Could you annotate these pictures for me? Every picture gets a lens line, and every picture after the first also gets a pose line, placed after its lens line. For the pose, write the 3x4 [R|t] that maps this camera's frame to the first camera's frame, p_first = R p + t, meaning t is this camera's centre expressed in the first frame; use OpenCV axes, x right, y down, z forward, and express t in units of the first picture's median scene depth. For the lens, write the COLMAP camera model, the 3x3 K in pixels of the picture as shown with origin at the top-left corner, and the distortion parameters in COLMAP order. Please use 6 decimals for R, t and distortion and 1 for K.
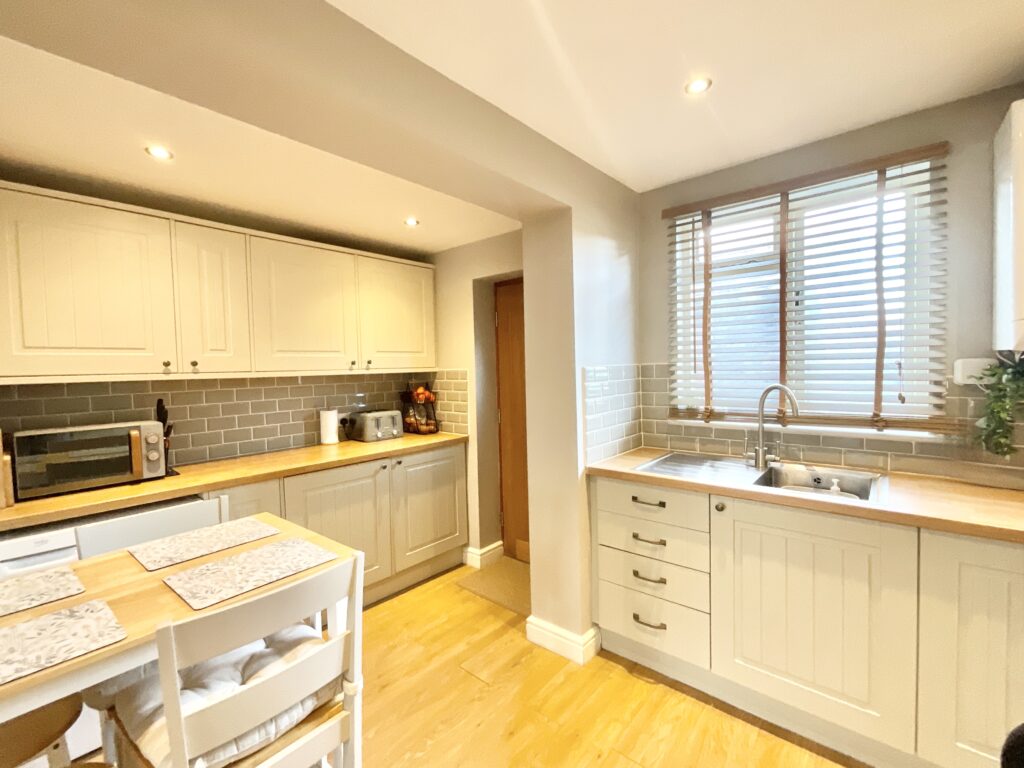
lens RADIAL K [[442.7, 0, 512.0], [0, 442.7, 384.0], [0, 0, 1]] dist [0.002156, 0.000151]
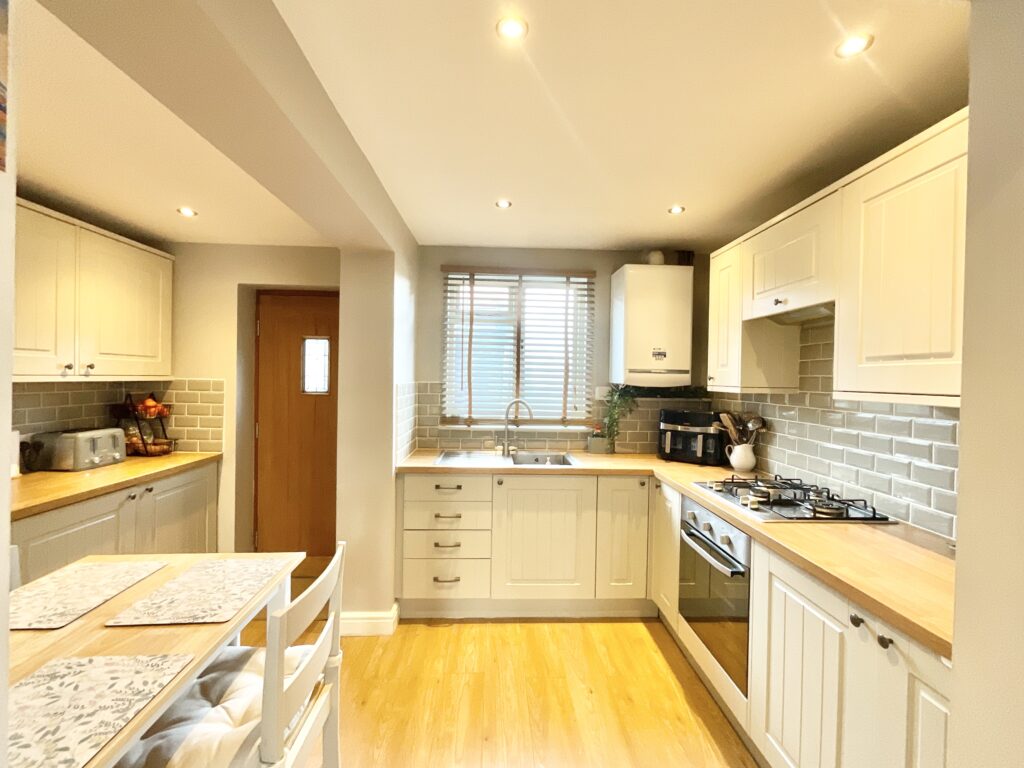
lens RADIAL K [[409.5, 0, 527.2], [0, 409.5, 385.4], [0, 0, 1]] dist [0.002648, -0.000109]
pose [[0.734066, 0.030053, 0.678413, -0.305535], [-0.011011, 0.999416, -0.032358, -0.001563], [-0.678989, 0.016283, 0.733968, -0.055946]]
